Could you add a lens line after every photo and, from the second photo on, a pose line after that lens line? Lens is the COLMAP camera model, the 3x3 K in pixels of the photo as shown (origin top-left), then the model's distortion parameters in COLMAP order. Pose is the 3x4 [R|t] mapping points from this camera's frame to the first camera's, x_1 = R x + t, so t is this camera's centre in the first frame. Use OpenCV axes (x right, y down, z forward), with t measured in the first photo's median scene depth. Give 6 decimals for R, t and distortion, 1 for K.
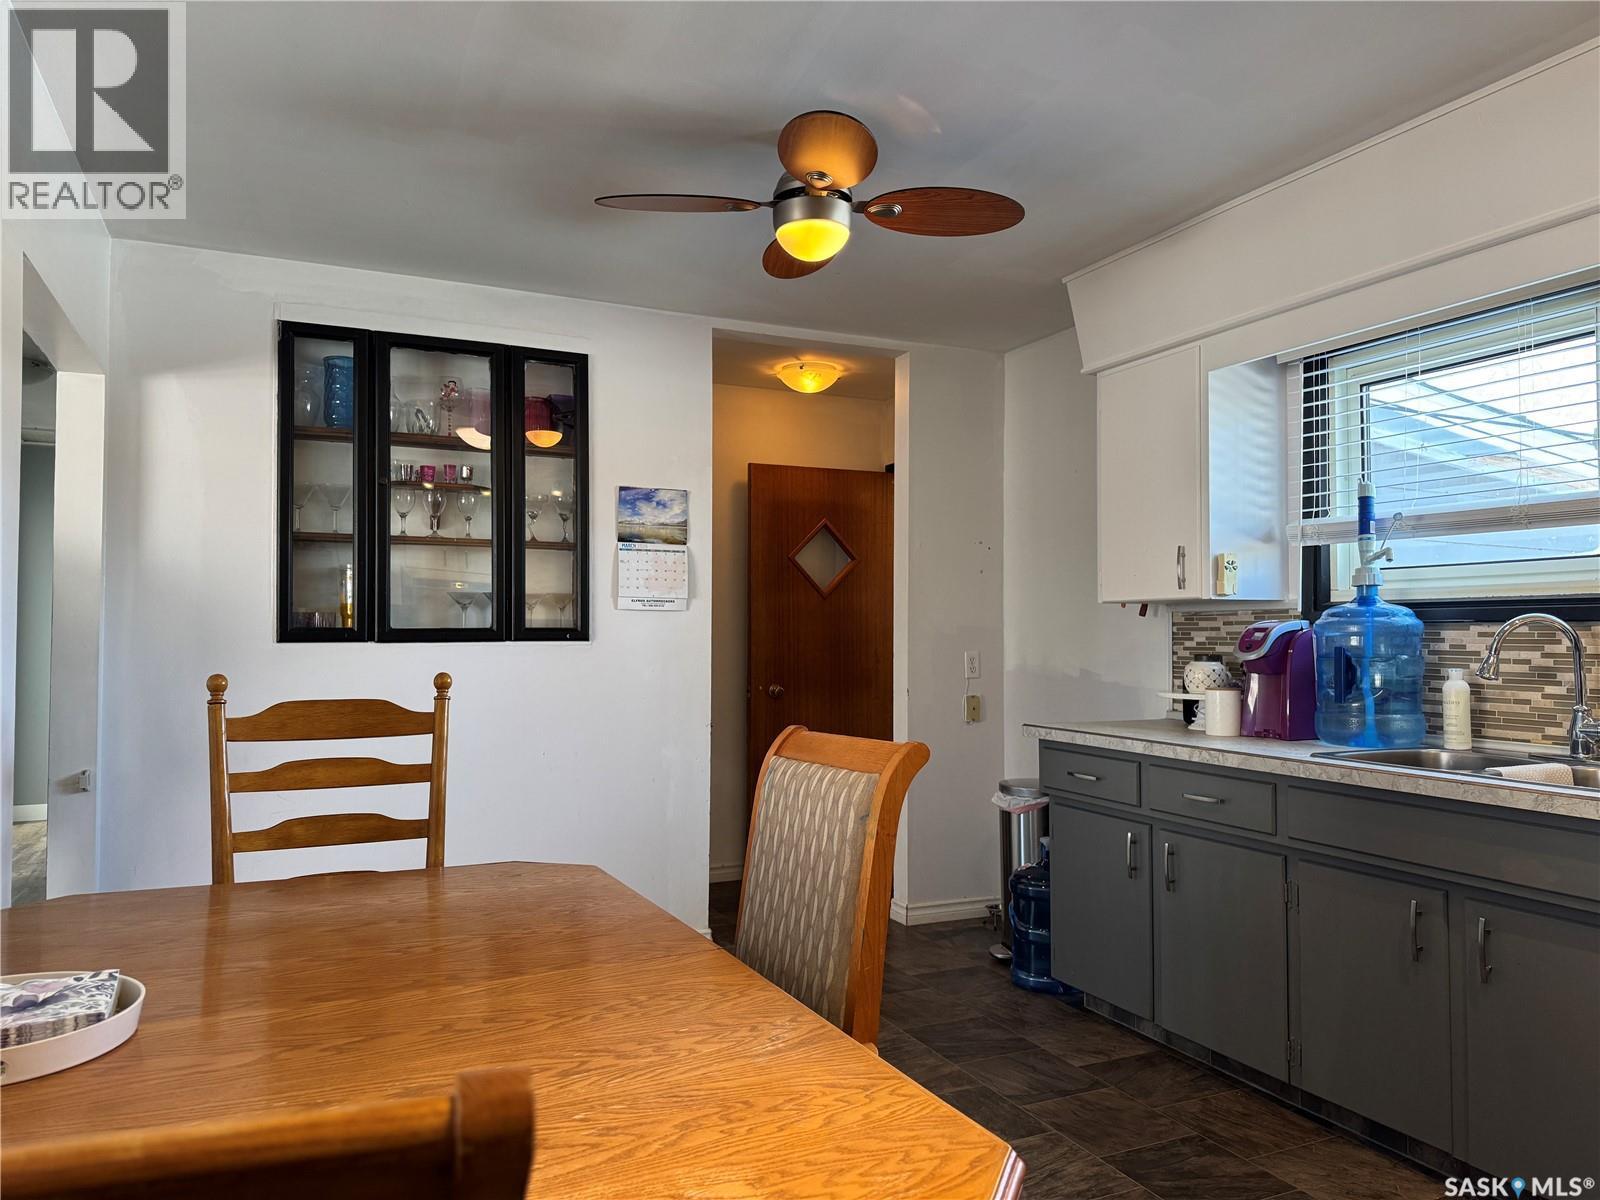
lens RADIAL K [[1129.1, 0, 797.7], [0, 1129.1, 606.5], [0, 0, 1]] dist [0.083989, -0.109344]
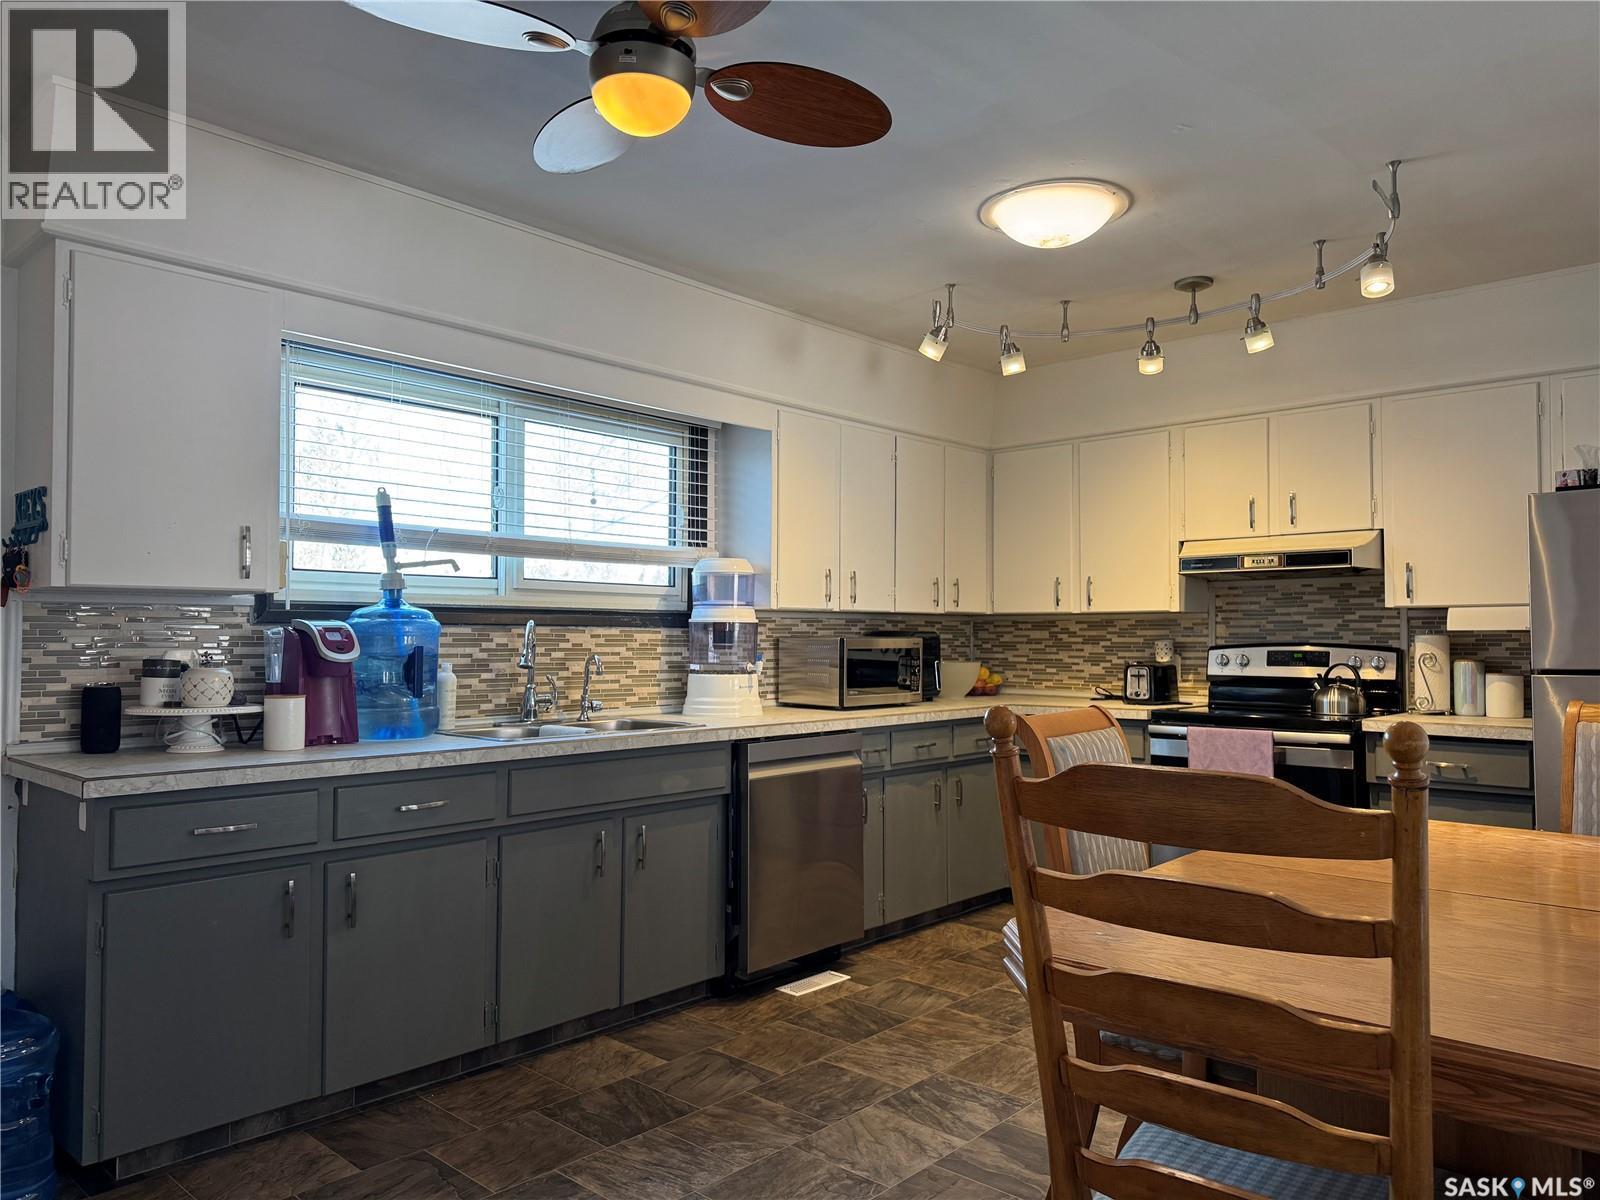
lens RADIAL K [[1129.1, 0, 797.7], [0, 1129.1, 606.5], [0, 0, 1]] dist [0.083989, -0.109344]
pose [[-0.390608, 0.024950, 0.920219, -0.589038], [-0.023606, 0.999032, -0.037107, 0.026902], [-0.920254, -0.036217, -0.389641, 0.985024]]
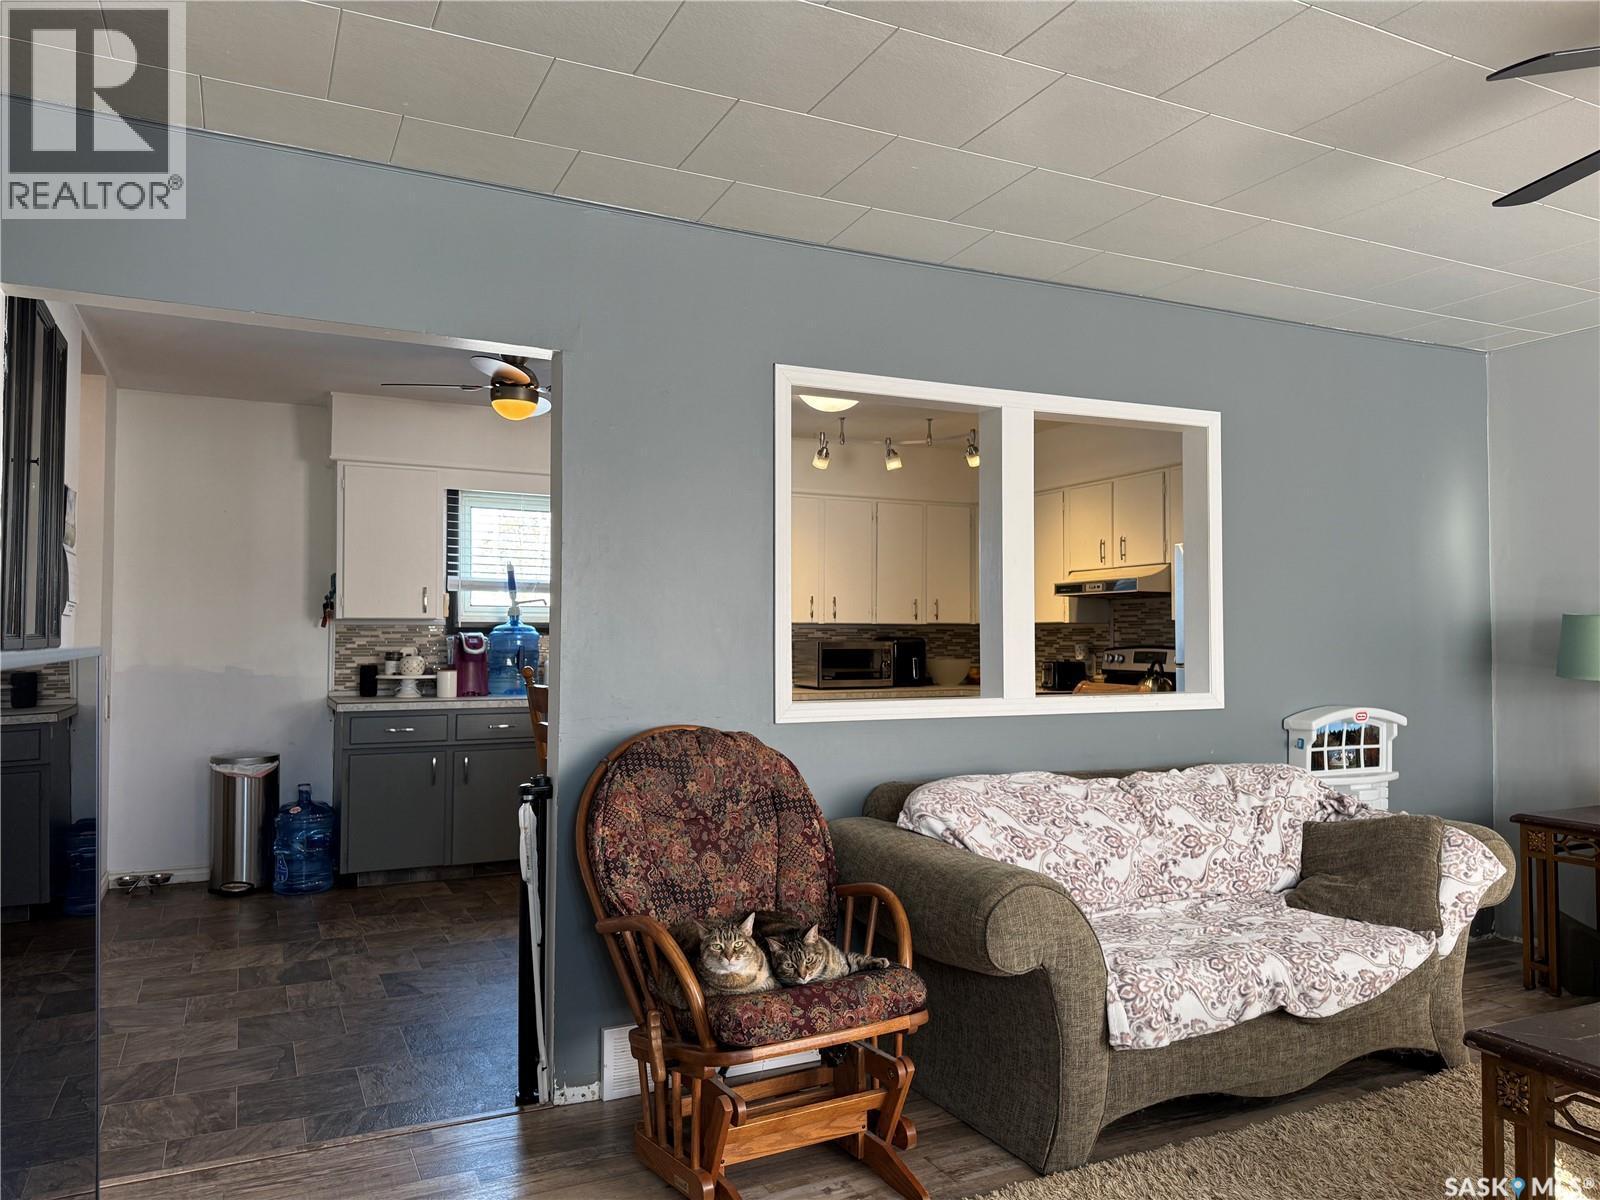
lens RADIAL K [[1129.1, 0, 797.7], [0, 1129.1, 606.5], [0, 0, 1]] dist [0.083989, -0.109344]
pose [[-0.035665, 0.028510, 0.998957, -1.392073], [-0.026259, 0.999221, -0.029455, 0.011081], [-0.999019, -0.027282, -0.034888, 0.529099]]
